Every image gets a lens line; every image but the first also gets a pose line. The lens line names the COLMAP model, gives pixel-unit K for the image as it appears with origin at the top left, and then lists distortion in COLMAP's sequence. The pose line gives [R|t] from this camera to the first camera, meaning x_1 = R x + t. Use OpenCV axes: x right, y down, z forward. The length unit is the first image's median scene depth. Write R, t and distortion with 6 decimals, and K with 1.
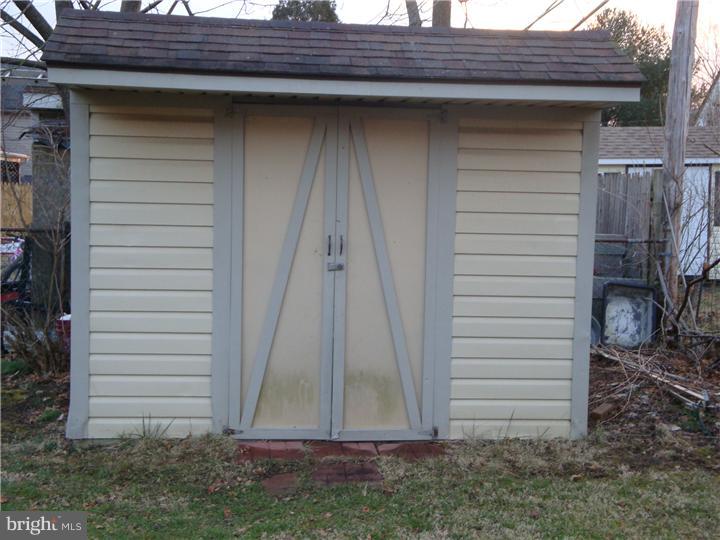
lens RADIAL K [[664.5, 0, 373.2], [0, 664.5, 272.7], [0, 0, 1]] dist [-0.155109, 0.169006]
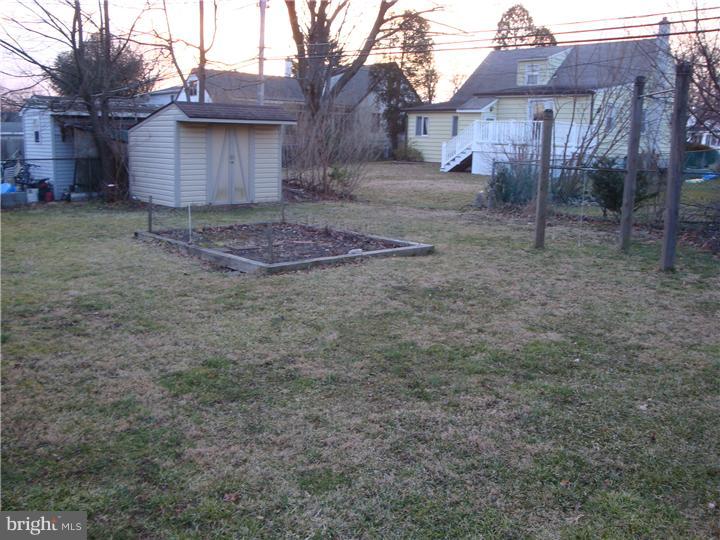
lens RADIAL K [[664.5, 0, 373.2], [0, 664.5, 272.7], [0, 0, 1]] dist [-0.155109, 0.169006]
pose [[0.744970, -0.133583, 0.653586, -2.210728], [0.037358, 0.986562, 0.159057, 0.052123], [-0.666051, -0.094076, 0.739950, -2.759456]]
